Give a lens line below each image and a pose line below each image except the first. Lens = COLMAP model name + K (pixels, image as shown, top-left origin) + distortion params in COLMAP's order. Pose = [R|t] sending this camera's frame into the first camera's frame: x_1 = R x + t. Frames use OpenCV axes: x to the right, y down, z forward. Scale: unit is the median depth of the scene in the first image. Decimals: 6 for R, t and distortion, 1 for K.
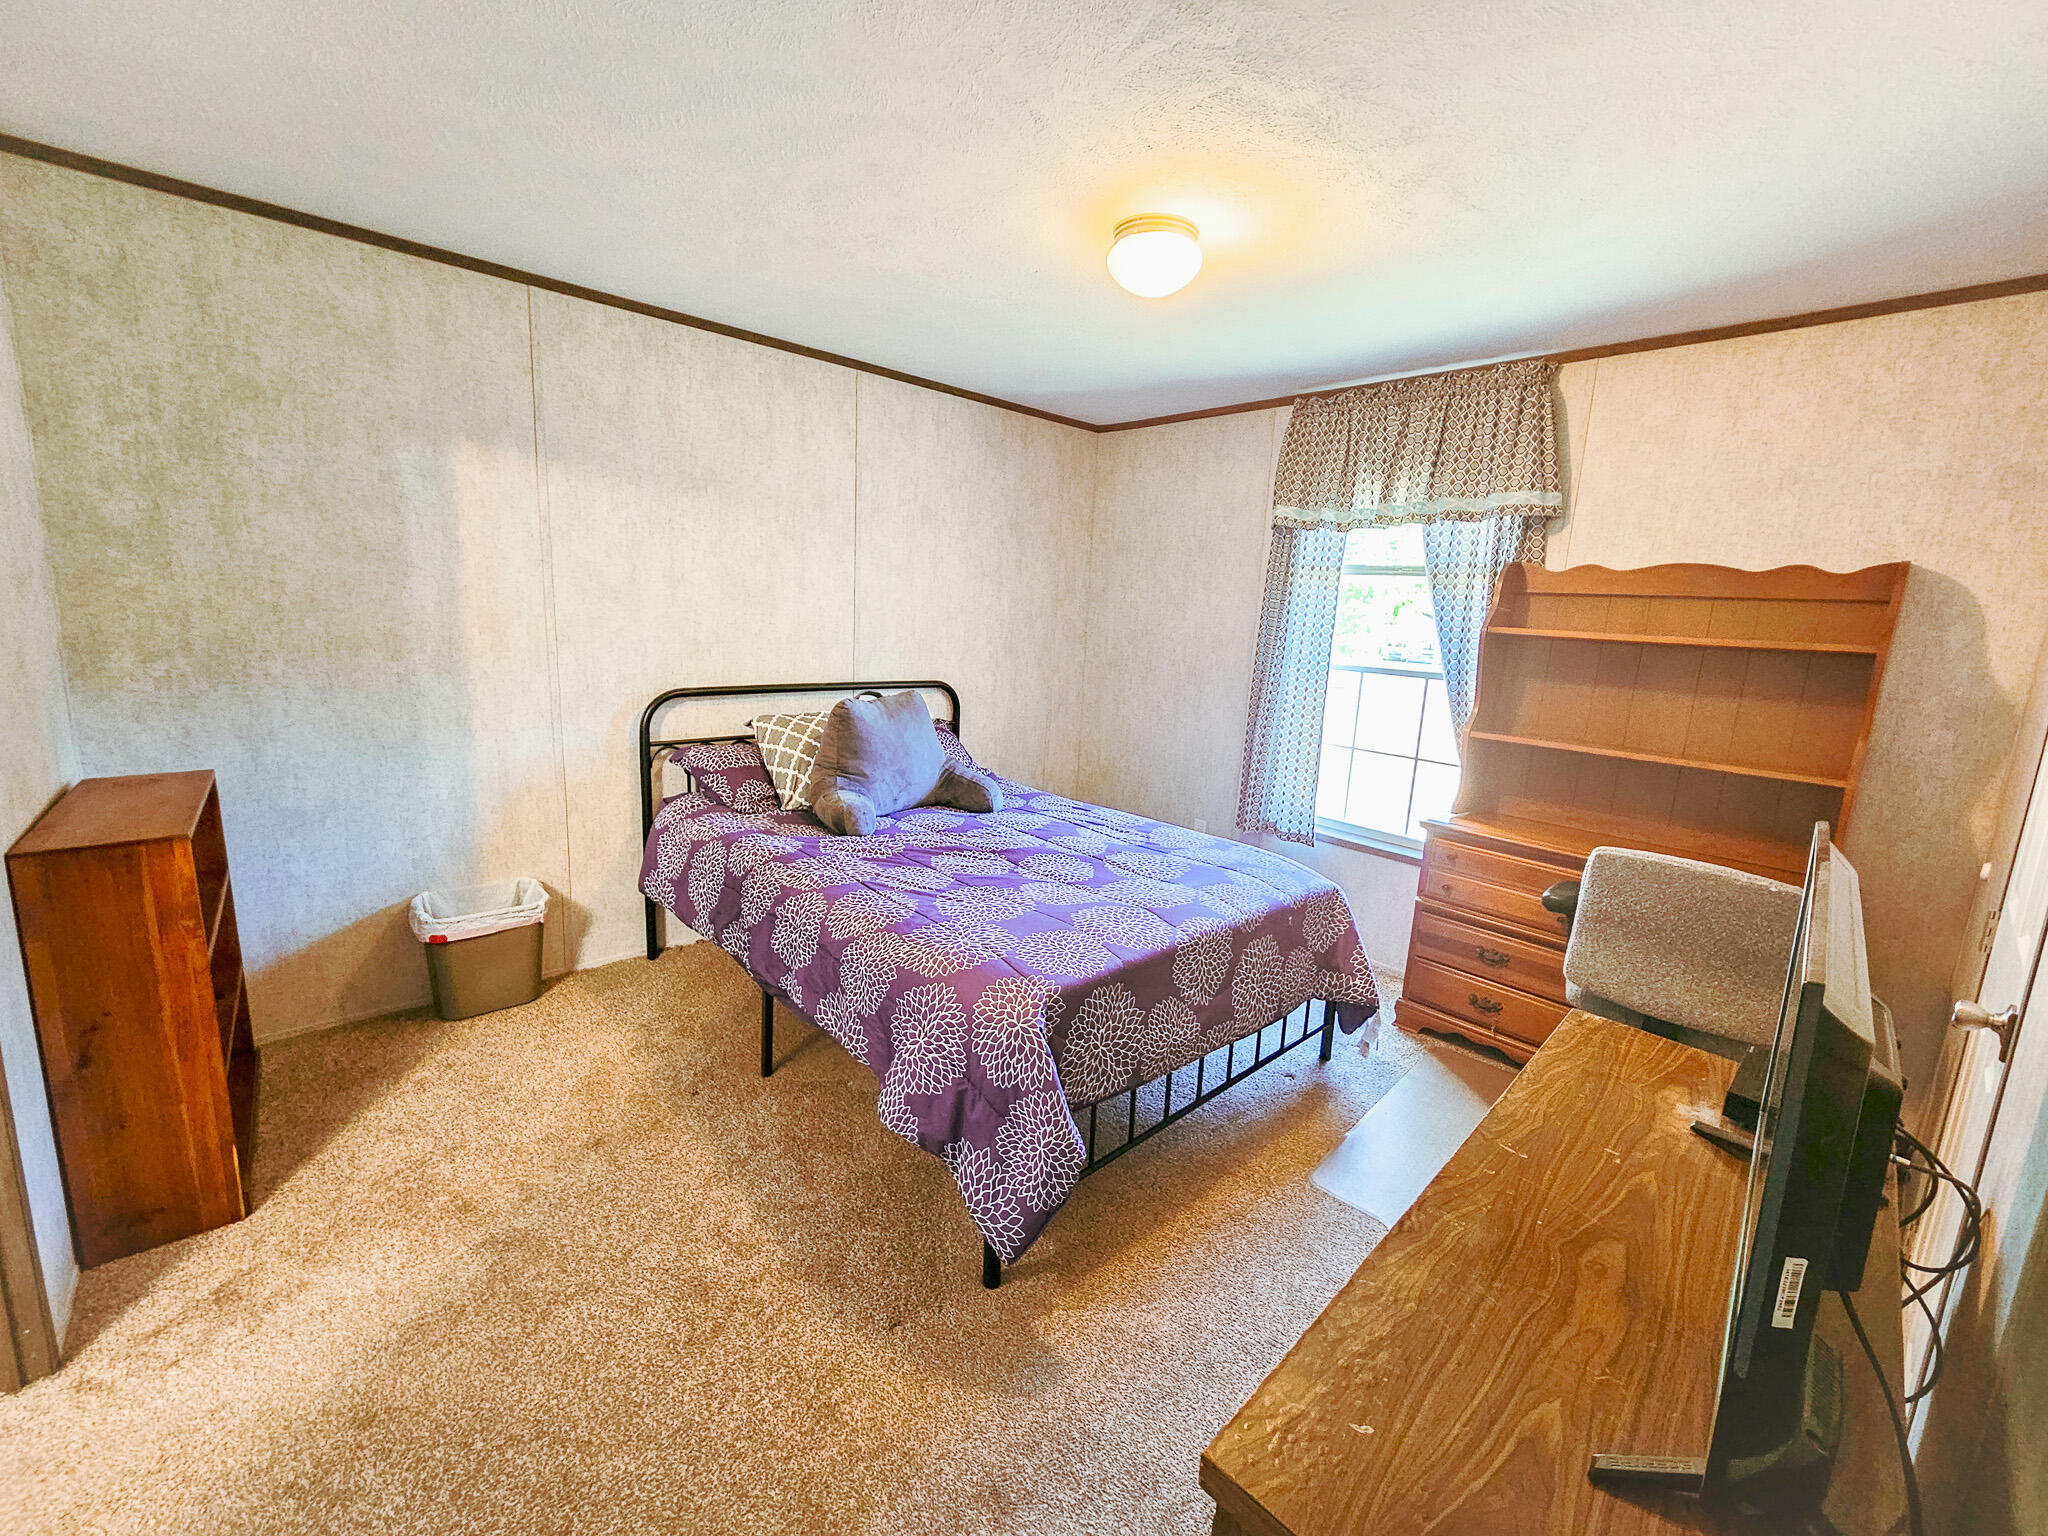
lens RADIAL K [[843.9, 0, 1026.1], [0, 843.9, 760.6], [0, 0, 1]] dist [-0.001483, -0.000500]
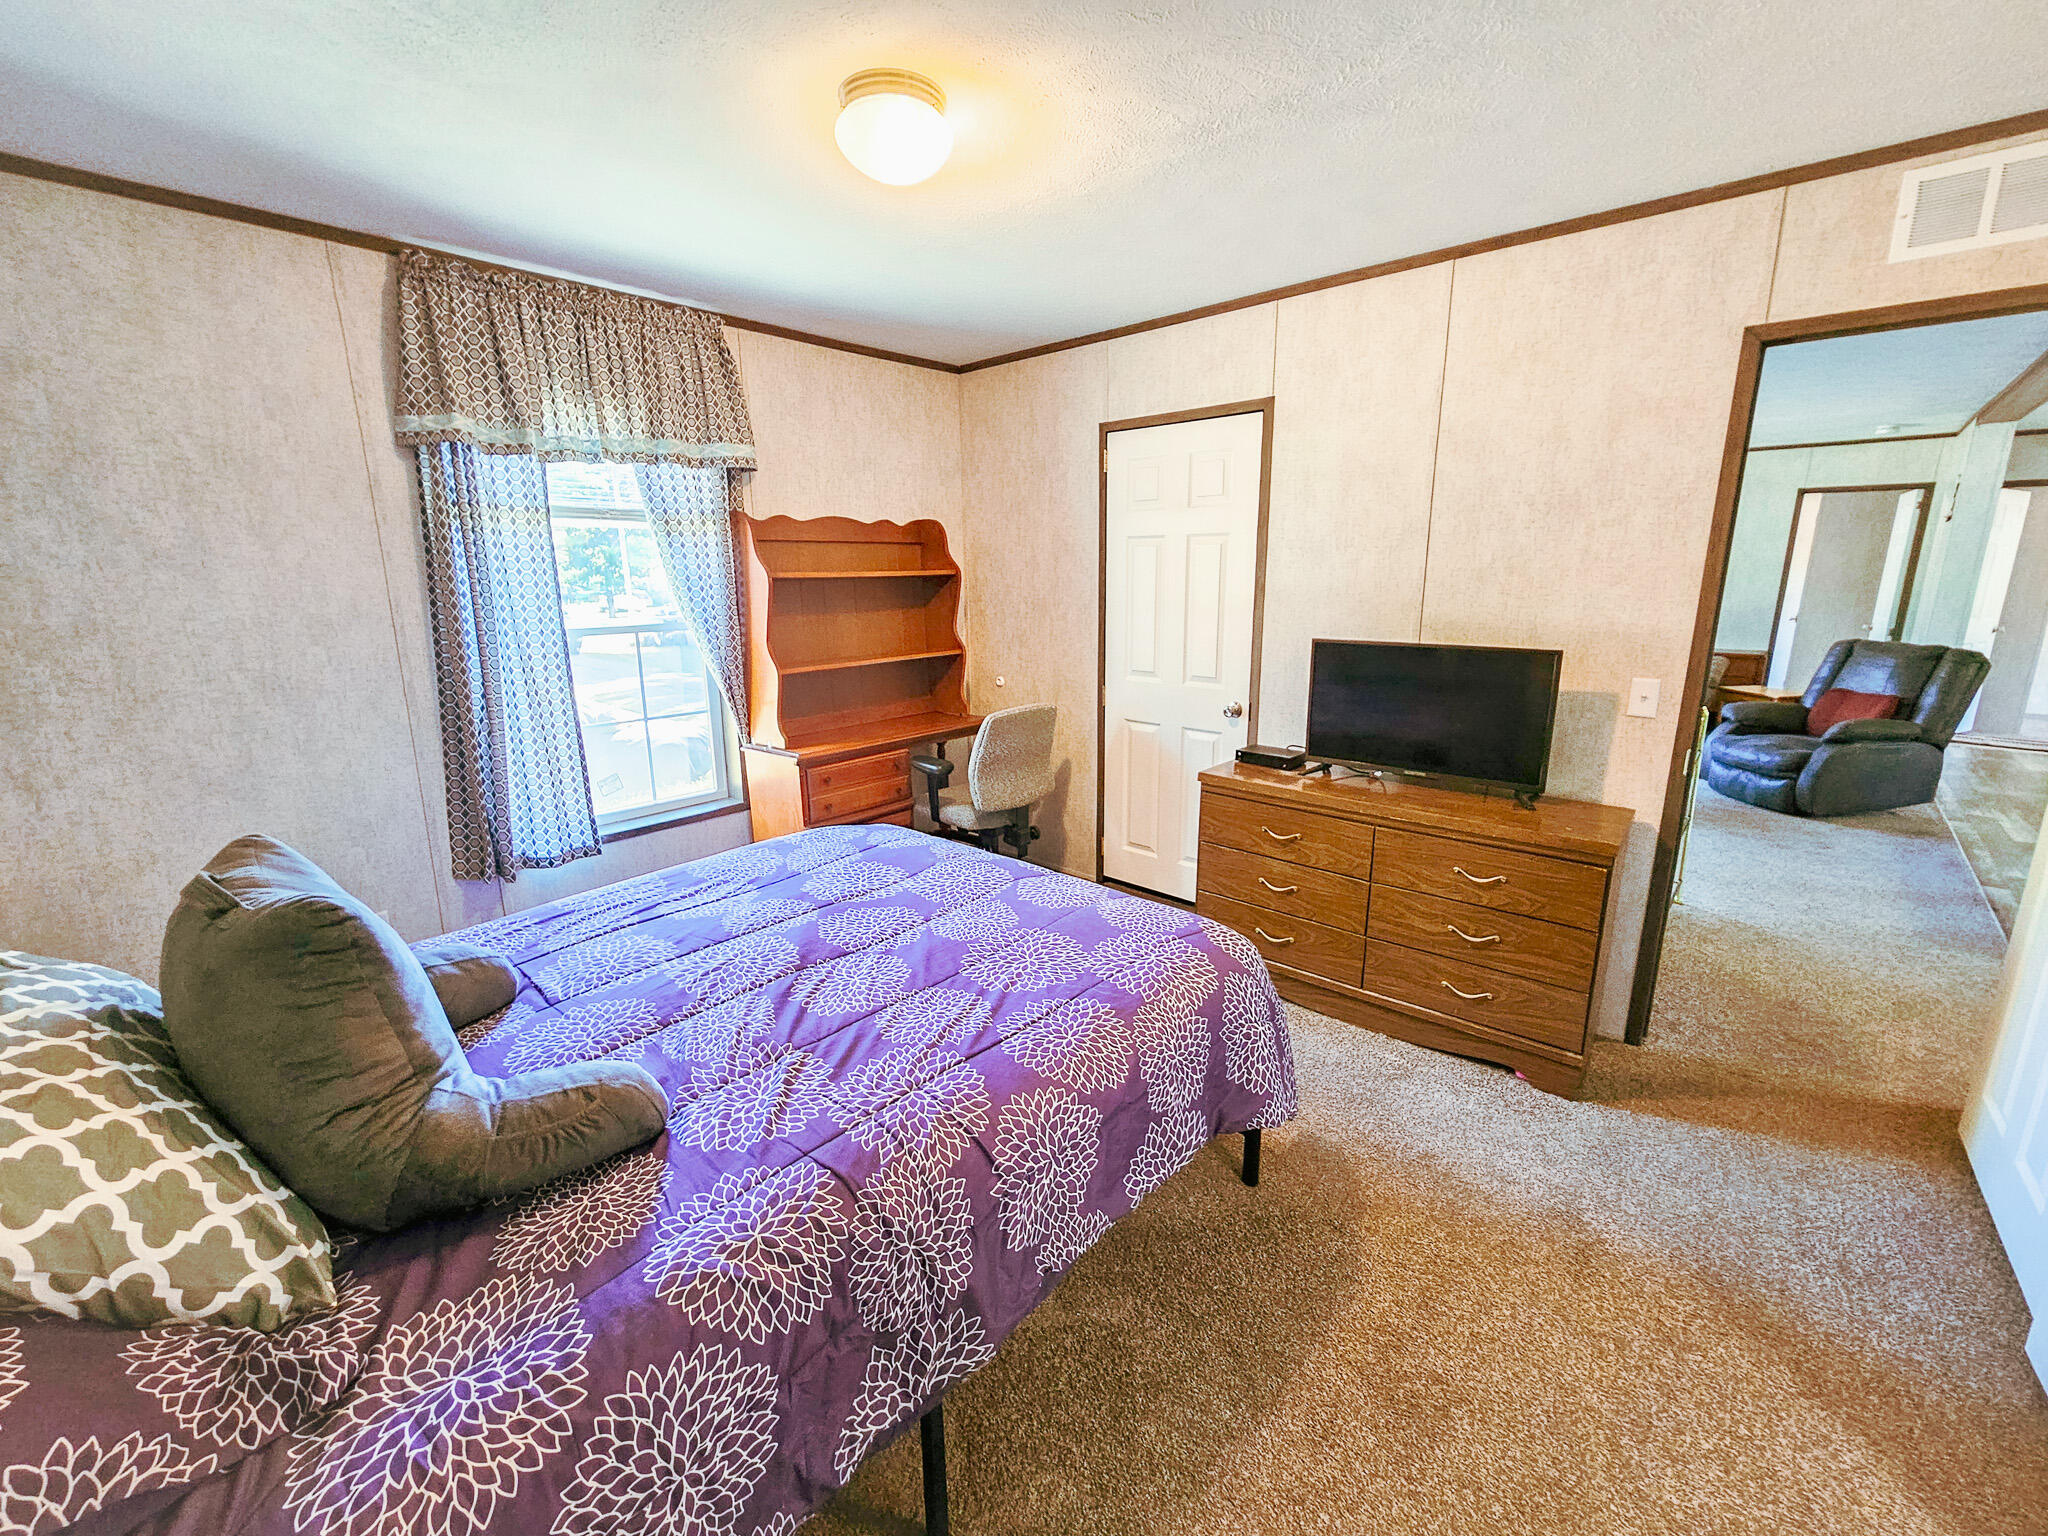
lens RADIAL K [[843.9, 0, 1030.3], [0, 843.9, 764.4], [0, 0, 1]] dist [-0.001483, -0.000500]
pose [[-0.104462, -0.286844, 0.952265, -0.602548], [0.172537, 0.937757, 0.301401, -0.197664], [-0.979448, 0.195786, -0.048469, 0.771114]]
